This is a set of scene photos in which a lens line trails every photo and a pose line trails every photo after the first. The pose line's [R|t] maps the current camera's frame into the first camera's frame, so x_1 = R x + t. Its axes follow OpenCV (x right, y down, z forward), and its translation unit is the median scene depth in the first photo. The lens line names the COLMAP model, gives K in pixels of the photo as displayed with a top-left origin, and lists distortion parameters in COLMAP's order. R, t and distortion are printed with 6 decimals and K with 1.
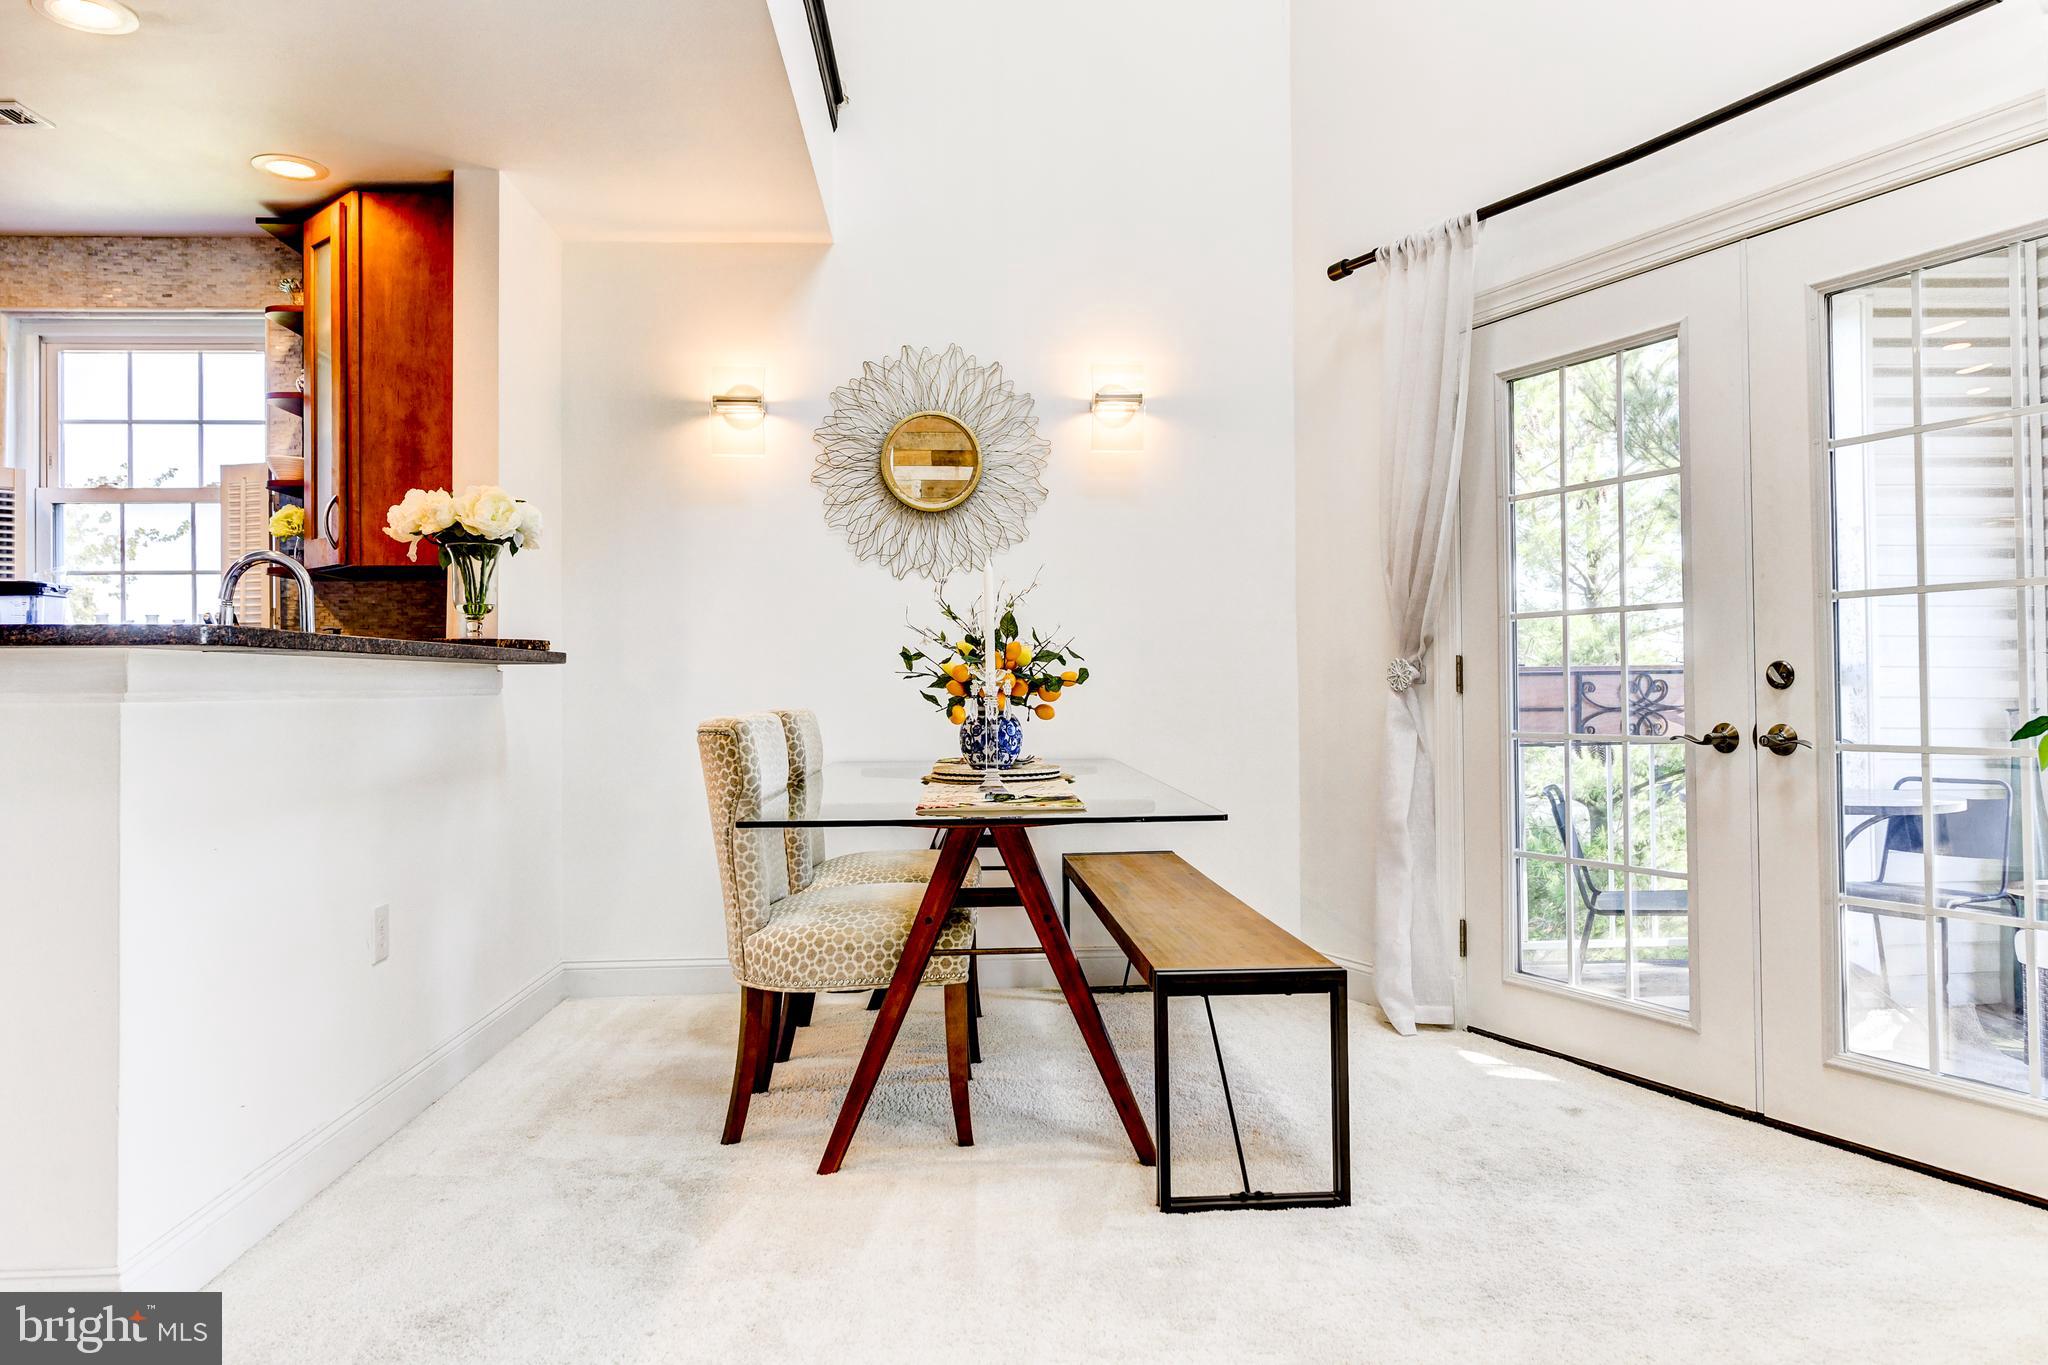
lens RADIAL K [[1351.4, 0, 1027.4], [0, 1351.4, 662.8], [0, 0, 1]] dist [-0.001732, 0.002846]
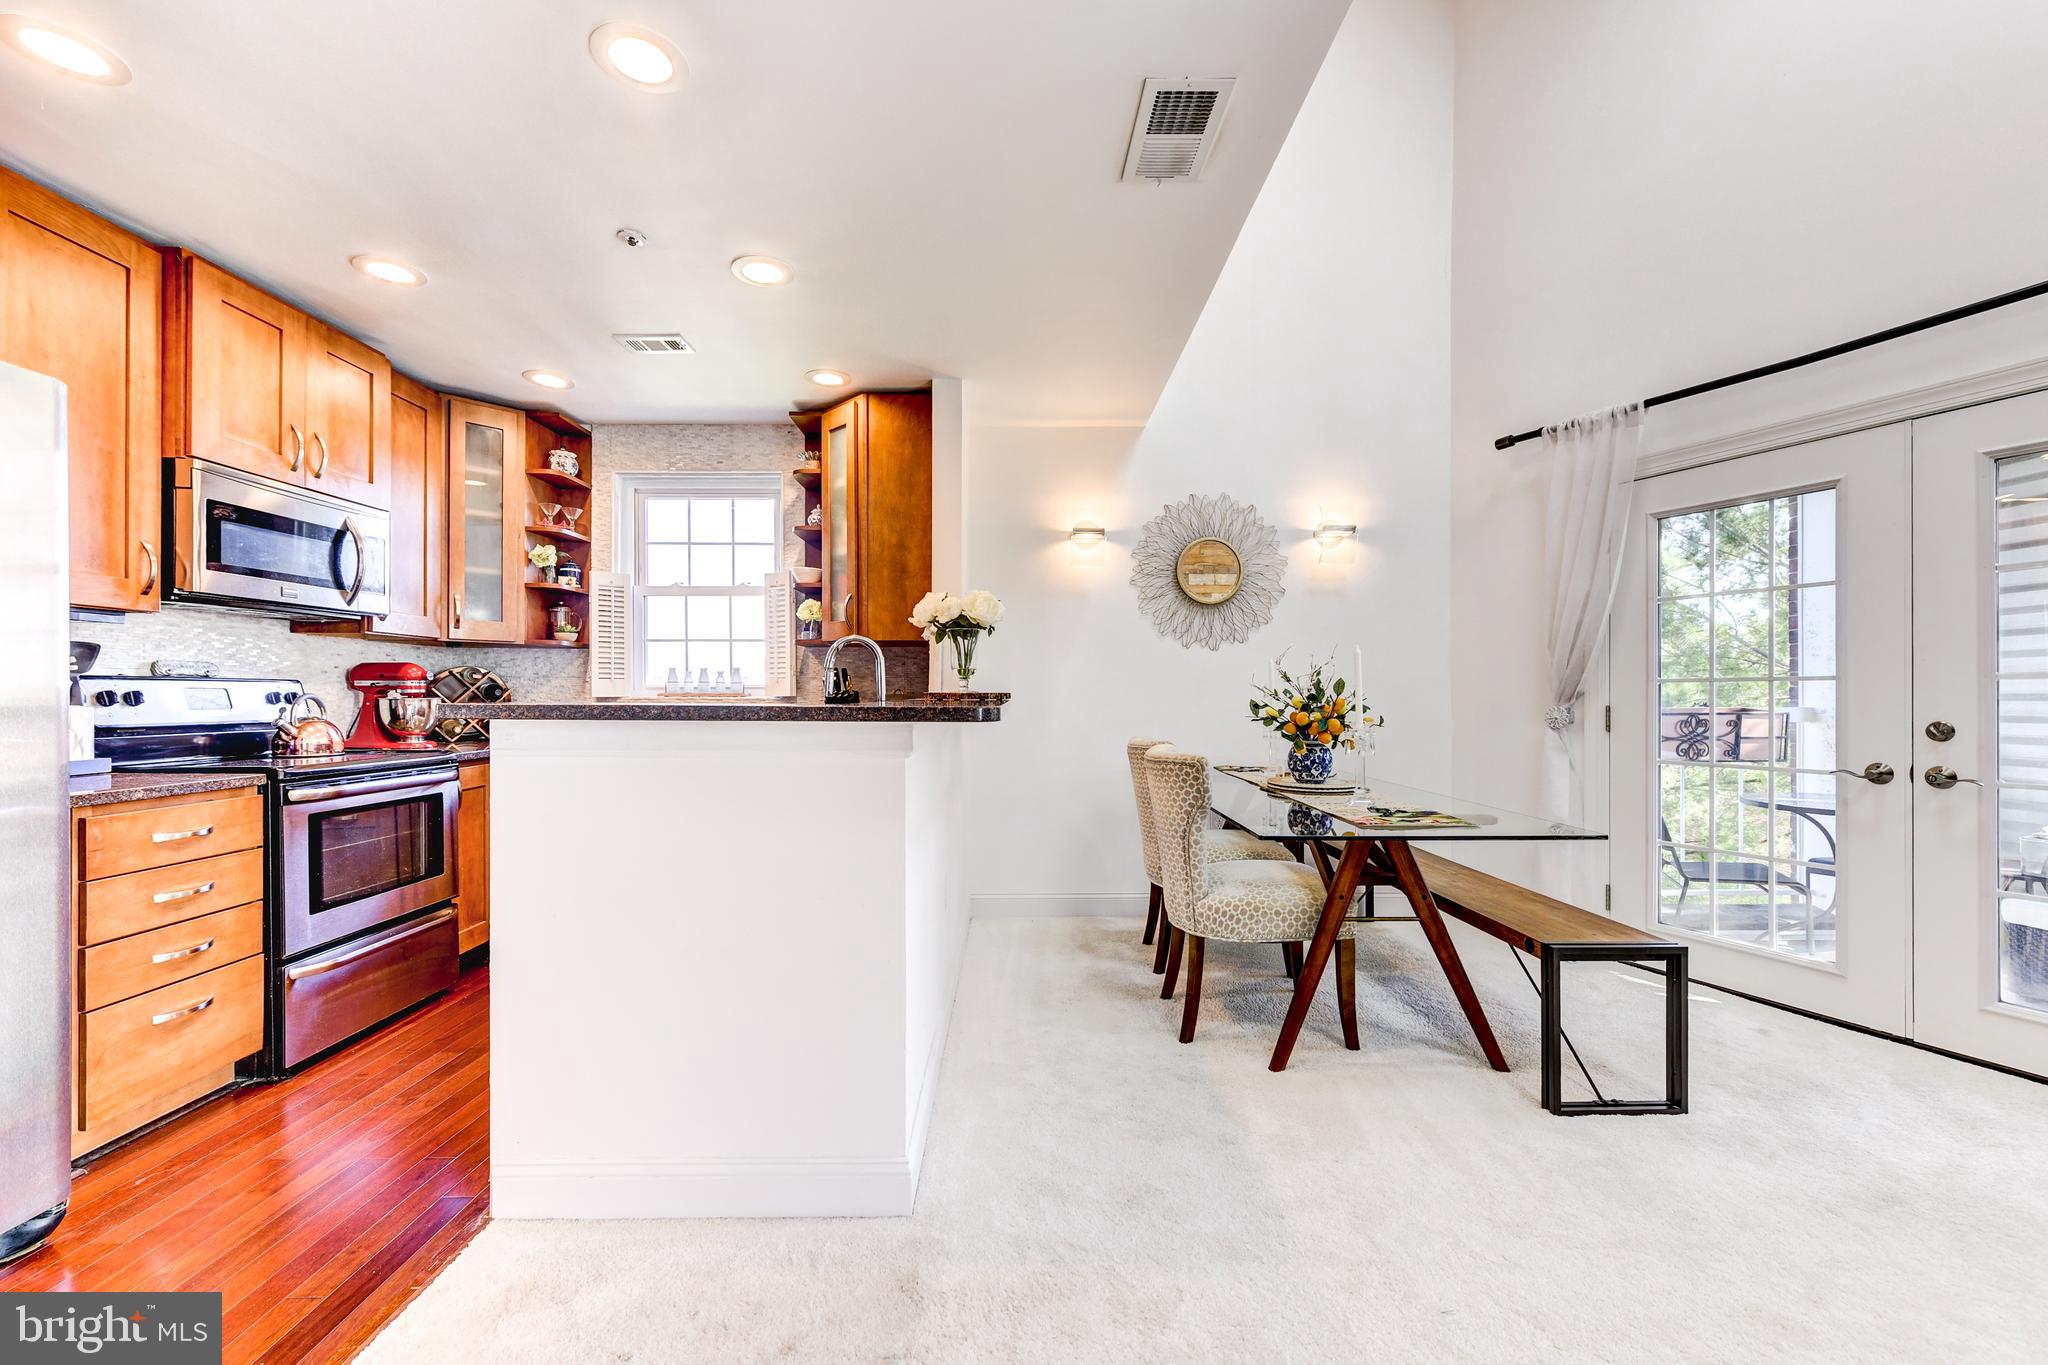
lens RADIAL K [[810.4, 0, 1020.8], [0, 810.4, 693.4], [0, 0, 1]] dist [0.007250, -0.003241]
pose [[0.999037, 0.008484, -0.043055, -0.279073], [-0.007721, 0.999811, 0.017848, -0.029344], [0.043198, -0.017499, 0.998913, 0.088568]]
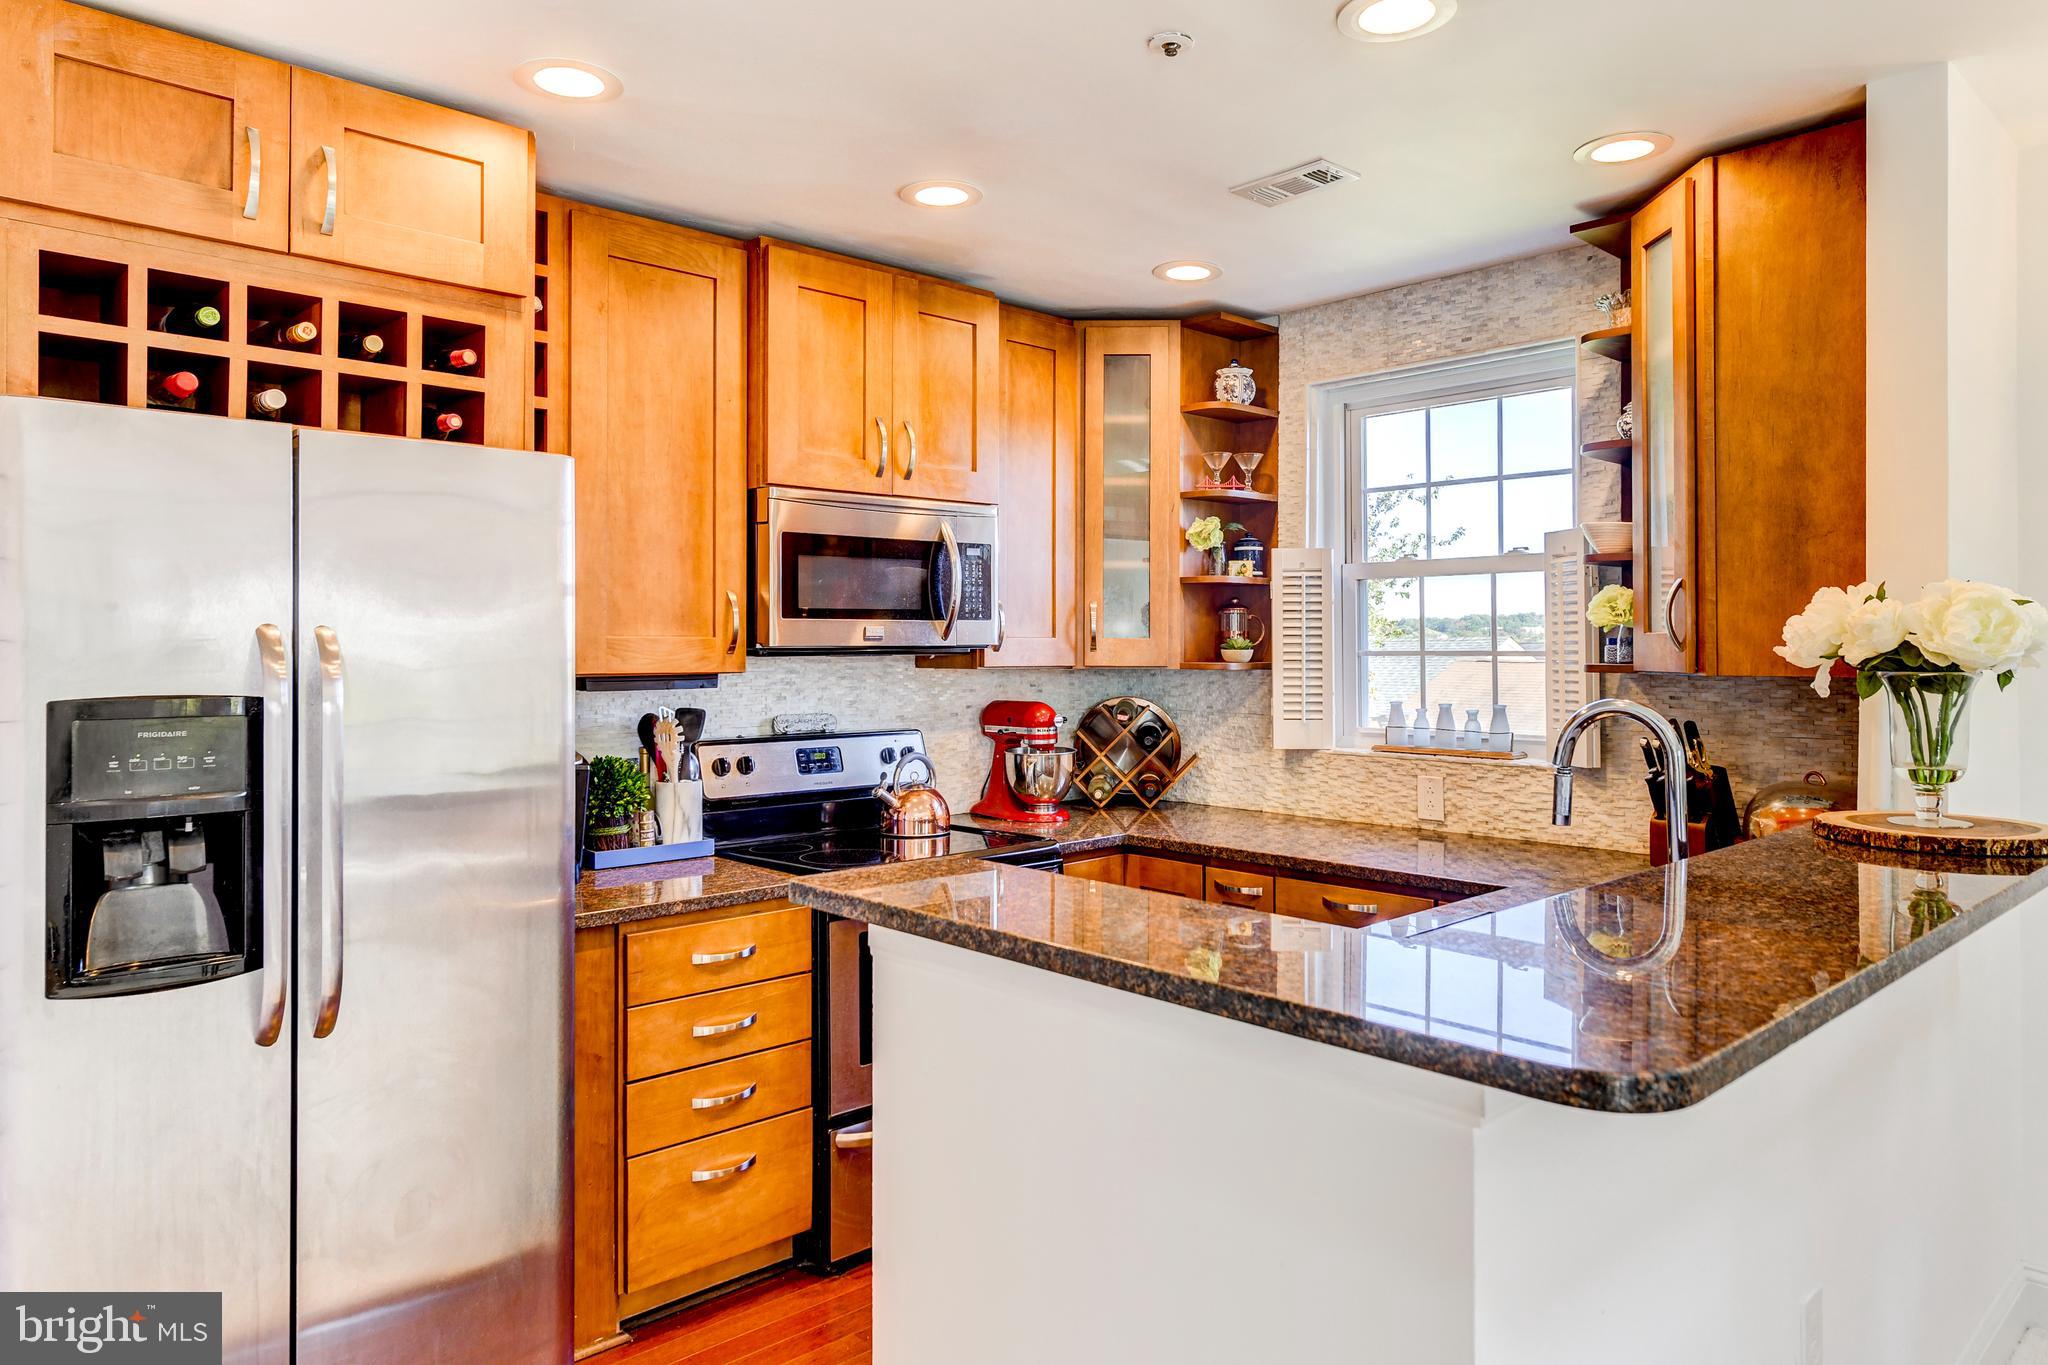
lens RADIAL K [[1319.5, 0, 1032.5], [0, 1319.5, 637.2], [0, 0, 1]] dist [0.004866, 0.001228]
pose [[0.651074, 0.001250, -0.759013, -0.195777], [0.008793, 0.999919, 0.009190, -0.102154], [0.758963, -0.012657, 0.651010, 0.262970]]
